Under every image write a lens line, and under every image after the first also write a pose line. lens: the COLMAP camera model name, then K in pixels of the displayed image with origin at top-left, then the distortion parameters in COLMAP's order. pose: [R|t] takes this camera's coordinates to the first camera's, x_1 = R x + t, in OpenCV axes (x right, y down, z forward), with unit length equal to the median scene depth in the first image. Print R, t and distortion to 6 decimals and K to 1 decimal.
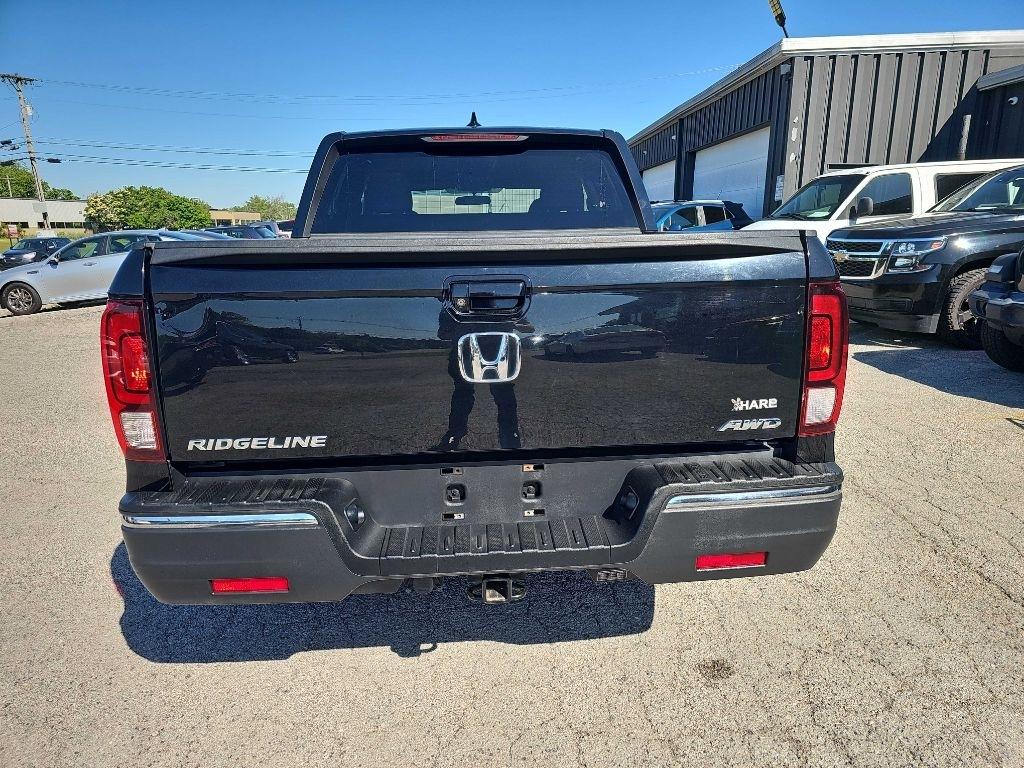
lens RADIAL K [[682.8, 0, 520.7], [0, 682.8, 384.7], [0, 0, 1]] dist [0.085454, -0.055424]
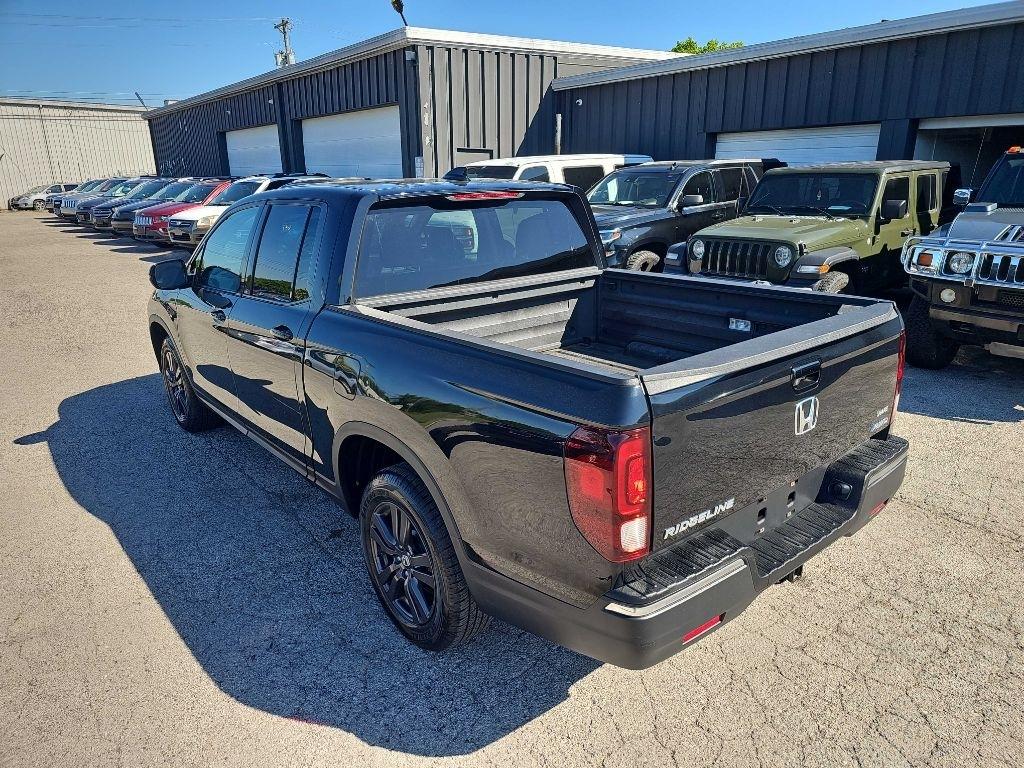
lens RADIAL K [[697.4, 0, 513.7], [0, 697.4, 398.9], [0, 0, 1]] dist [0.058556, -0.048560]
pose [[0.810300, -0.181980, 0.557043, -0.189628], [0.138285, 0.983094, 0.120011, -0.047024], [-0.569466, -0.020214, 0.821766, 0.020139]]
